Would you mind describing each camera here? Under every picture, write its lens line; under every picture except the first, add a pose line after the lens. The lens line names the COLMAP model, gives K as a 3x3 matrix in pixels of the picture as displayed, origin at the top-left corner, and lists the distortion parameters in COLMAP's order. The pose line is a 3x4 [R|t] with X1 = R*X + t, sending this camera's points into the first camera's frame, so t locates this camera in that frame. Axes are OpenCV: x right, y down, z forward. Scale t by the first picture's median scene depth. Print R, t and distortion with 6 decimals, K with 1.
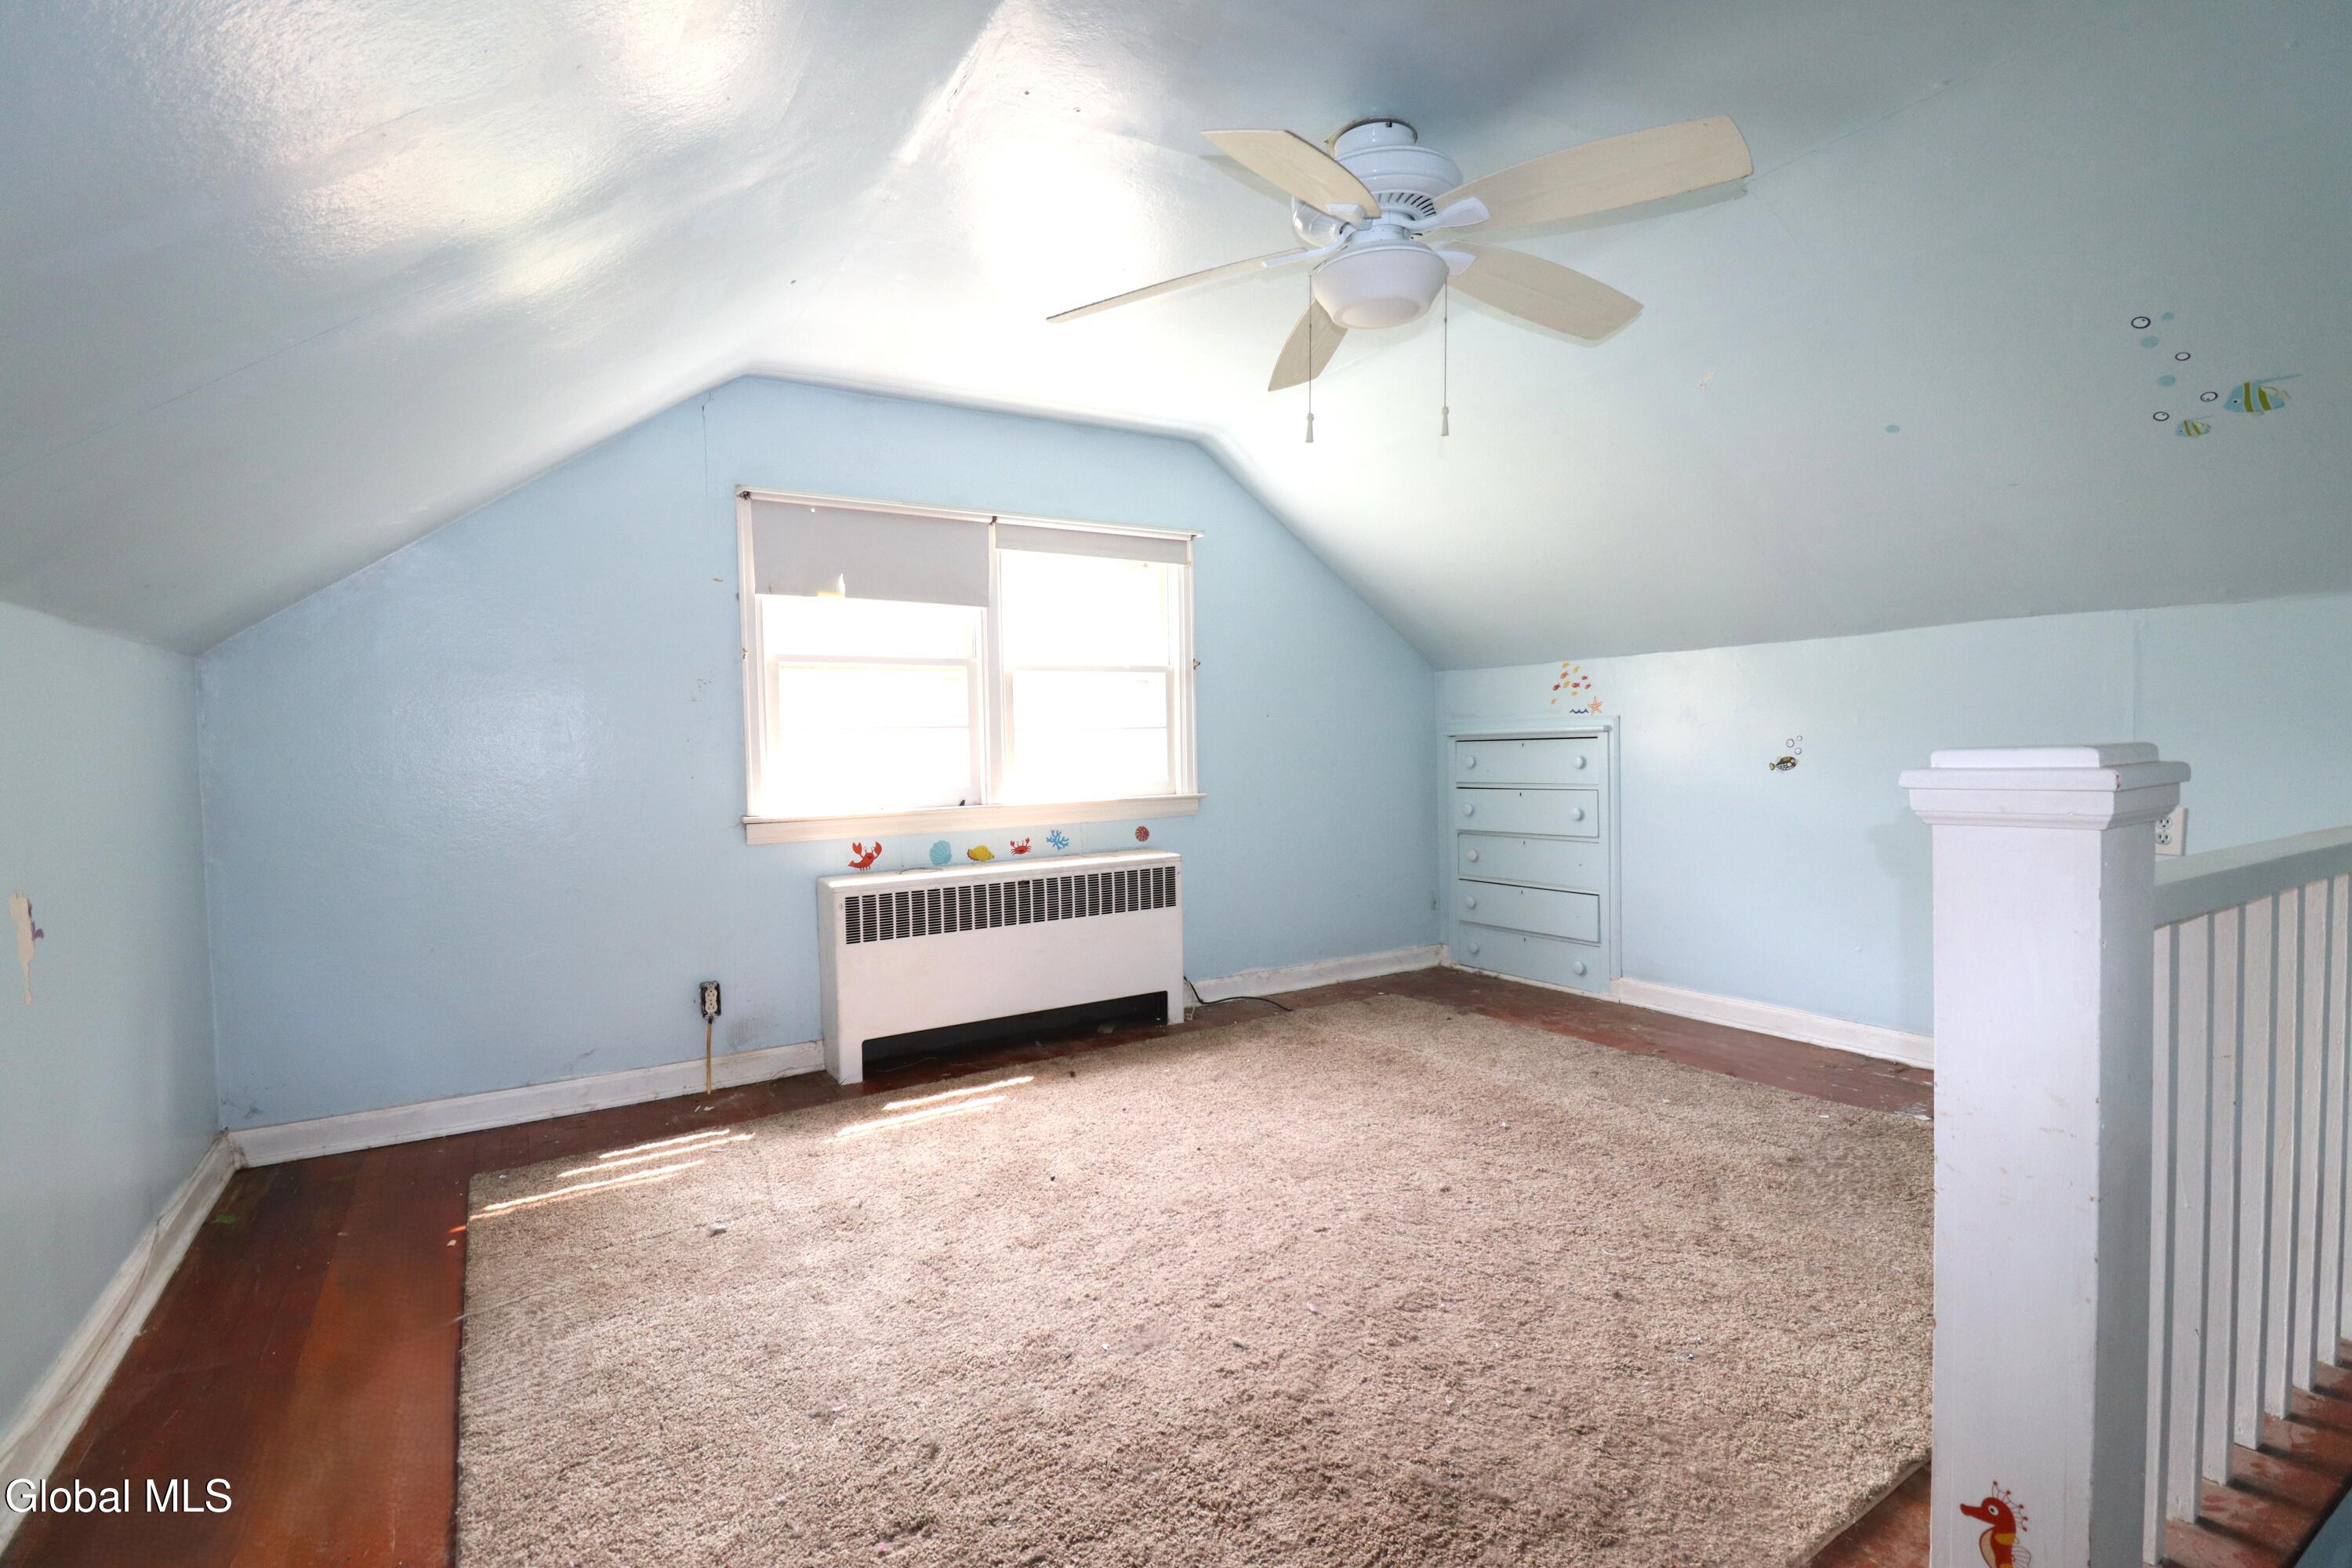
lens RADIAL K [[1090.6, 0, 1162.8], [0, 1090.6, 708.3], [0, 0, 1]] dist [0.000717, -0.013777]
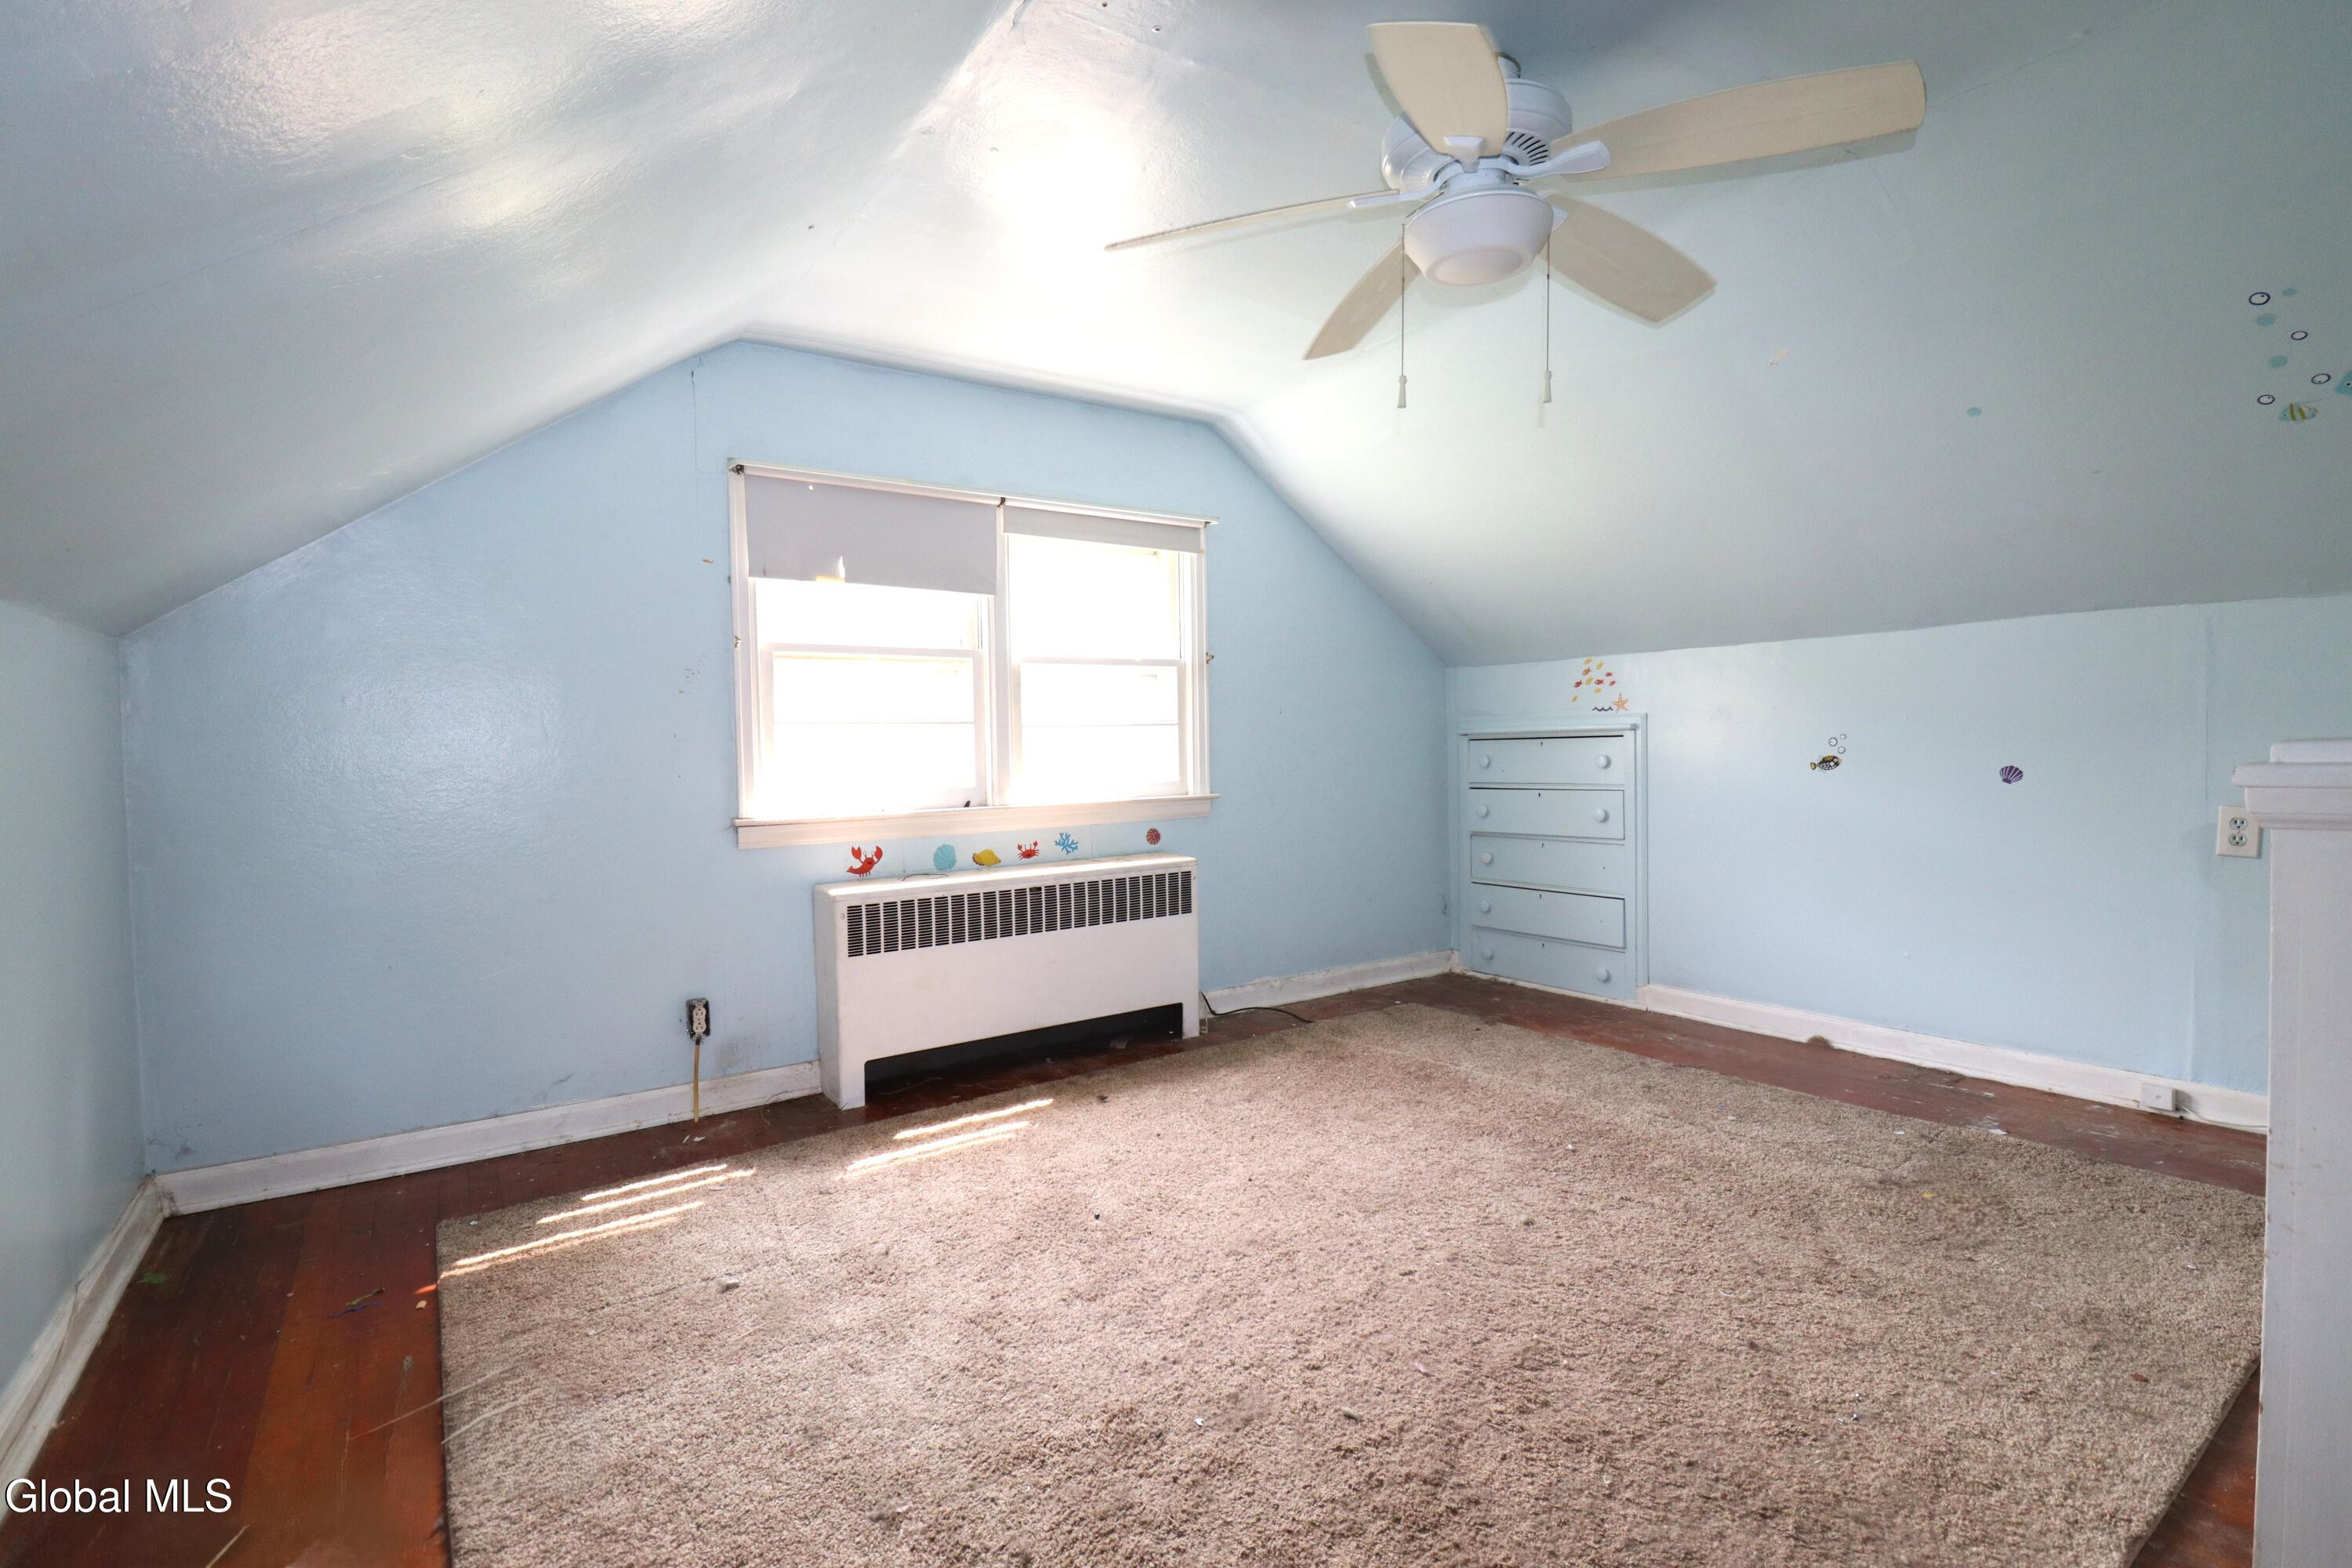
lens RADIAL K [[1090.6, 0, 1162.8], [0, 1090.6, 708.3], [0, 0, 1]] dist [0.000717, -0.013777]
pose [[0.998924, 0.003722, 0.046217, -0.087911], [-0.003701, 0.999993, -0.000535, 0.006859], [-0.046219, 0.000363, 0.998931, 0.085887]]
